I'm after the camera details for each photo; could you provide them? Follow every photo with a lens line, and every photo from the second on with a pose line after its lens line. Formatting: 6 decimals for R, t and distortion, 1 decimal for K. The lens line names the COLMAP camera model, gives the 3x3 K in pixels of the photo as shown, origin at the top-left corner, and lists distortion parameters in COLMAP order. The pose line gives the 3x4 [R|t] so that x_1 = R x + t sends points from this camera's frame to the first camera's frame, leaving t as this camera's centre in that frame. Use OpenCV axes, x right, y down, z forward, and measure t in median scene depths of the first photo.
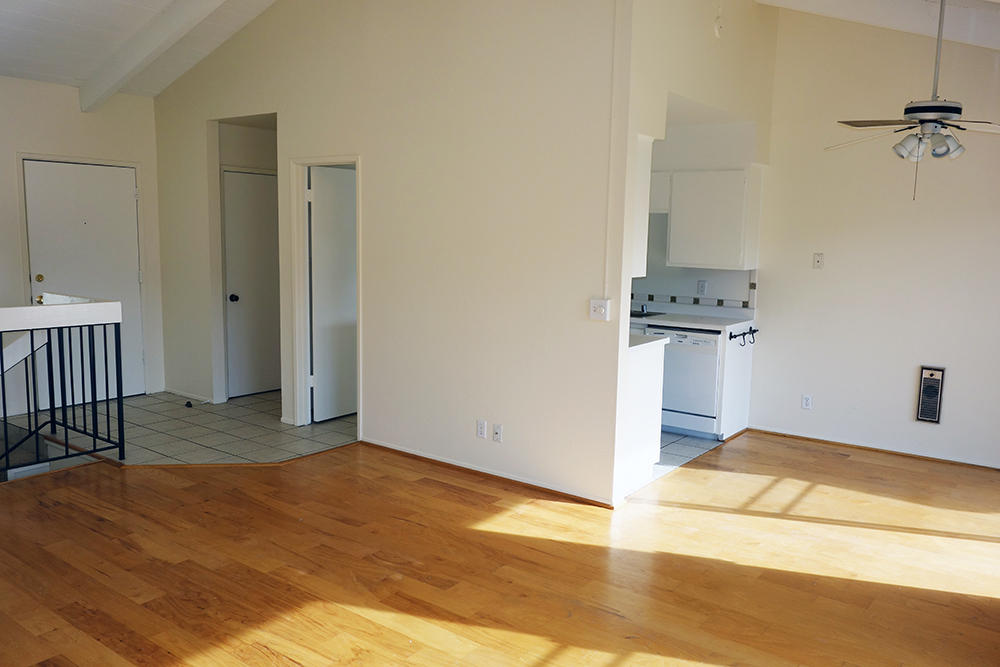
lens RADIAL K [[785.0, 0, 501.8], [0, 785.0, 334.4], [0, 0, 1]] dist [-0.008946, -0.006885]
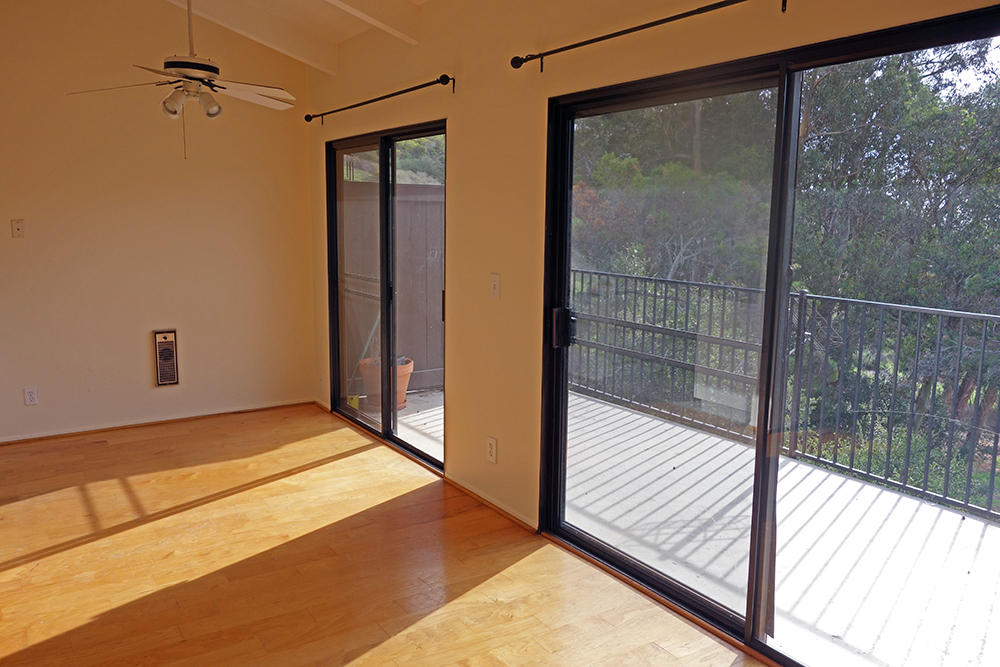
lens RADIAL K [[785.0, 0, 501.2], [0, 785.0, 334.8], [0, 0, 1]] dist [-0.008946, -0.006885]
pose [[0.346254, -0.162828, 0.923902, -0.244287], [0.124000, 0.984125, 0.126969, -0.028289], [-0.929910, 0.070600, 0.360948, 0.265352]]
